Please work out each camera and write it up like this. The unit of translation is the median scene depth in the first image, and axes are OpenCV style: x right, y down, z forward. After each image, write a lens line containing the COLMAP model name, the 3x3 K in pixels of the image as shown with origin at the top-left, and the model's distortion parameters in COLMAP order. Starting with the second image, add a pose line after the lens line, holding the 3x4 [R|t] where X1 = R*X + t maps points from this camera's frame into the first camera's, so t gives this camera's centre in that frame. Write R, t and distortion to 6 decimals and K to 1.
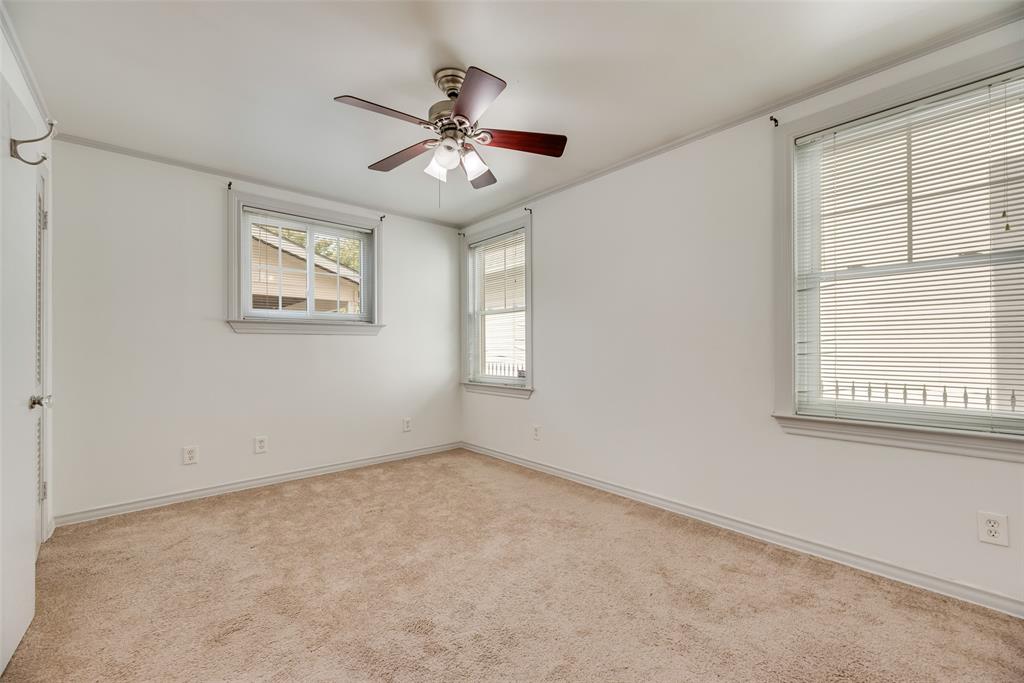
lens RADIAL K [[412.9, 0, 514.3], [0, 412.9, 344.4], [0, 0, 1]] dist [-0.001104, -0.000280]
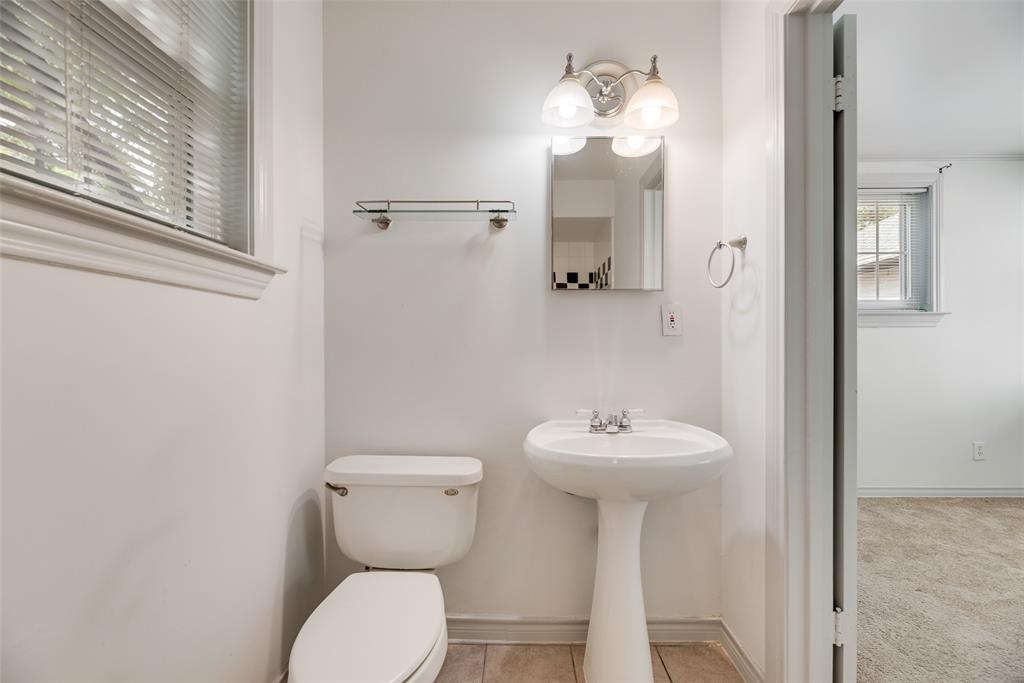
lens RADIAL K [[412.9, 0, 514.3], [0, 412.9, 344.4], [0, 0, 1]] dist [-0.001104, -0.000280]
pose [[0.735959, 0.002707, -0.677020, -0.389854], [0.005290, 0.999938, 0.009749, -0.001210], [0.677005, -0.010756, 0.735900, -0.072572]]
